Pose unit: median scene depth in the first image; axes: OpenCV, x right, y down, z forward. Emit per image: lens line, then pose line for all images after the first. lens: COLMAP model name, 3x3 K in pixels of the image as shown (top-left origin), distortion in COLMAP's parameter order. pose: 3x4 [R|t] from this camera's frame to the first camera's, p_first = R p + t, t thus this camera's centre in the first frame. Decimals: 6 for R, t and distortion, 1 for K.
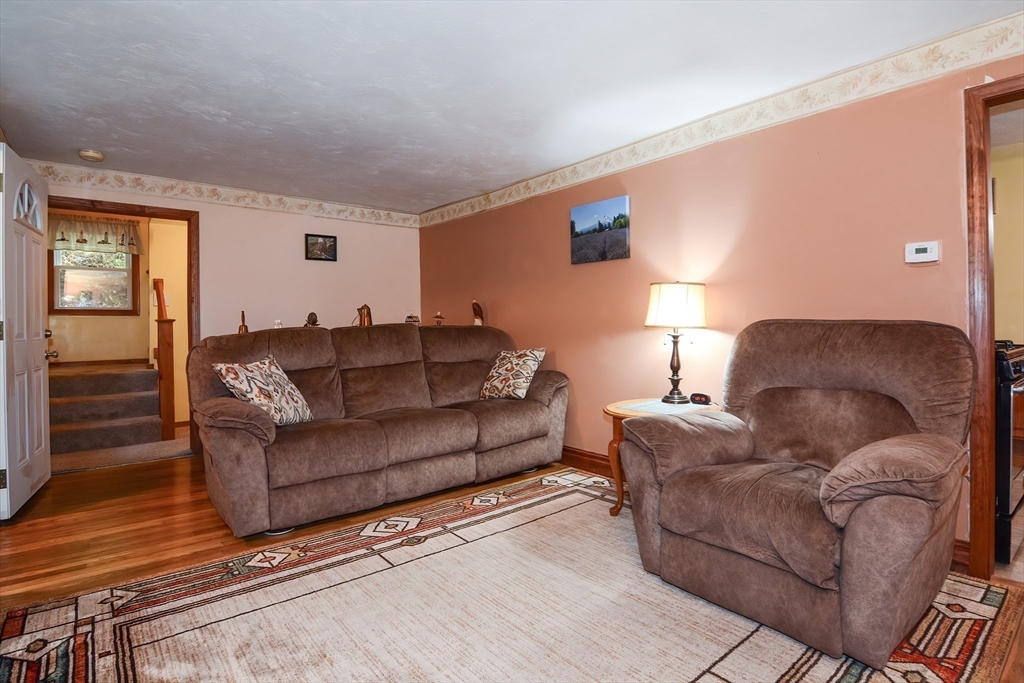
lens RADIAL K [[506.4, 0, 510.4], [0, 506.4, 332.3], [0, 0, 1]] dist [-0.011494, -0.005499]
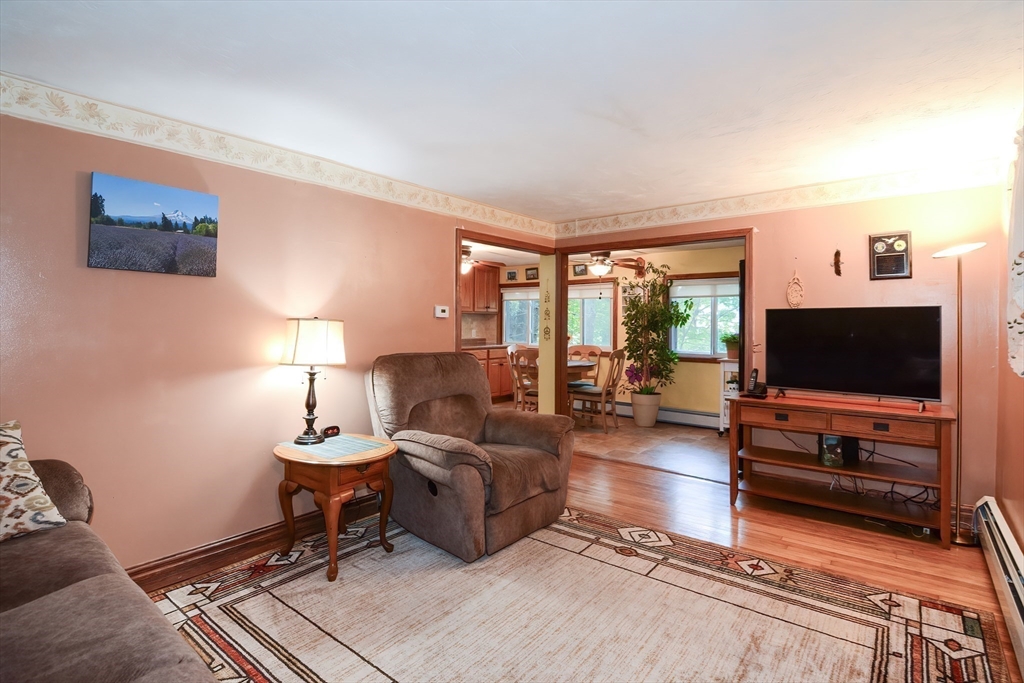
lens RADIAL K [[506.4, 0, 508.9], [0, 506.4, 325.6], [0, 0, 1]] dist [-0.011494, -0.005499]
pose [[-0.205789, -0.000664, 0.978596, -0.694383], [0.005901, 0.999981, 0.001919, -0.083517], [-0.978579, 0.006169, -0.205781, 0.828520]]
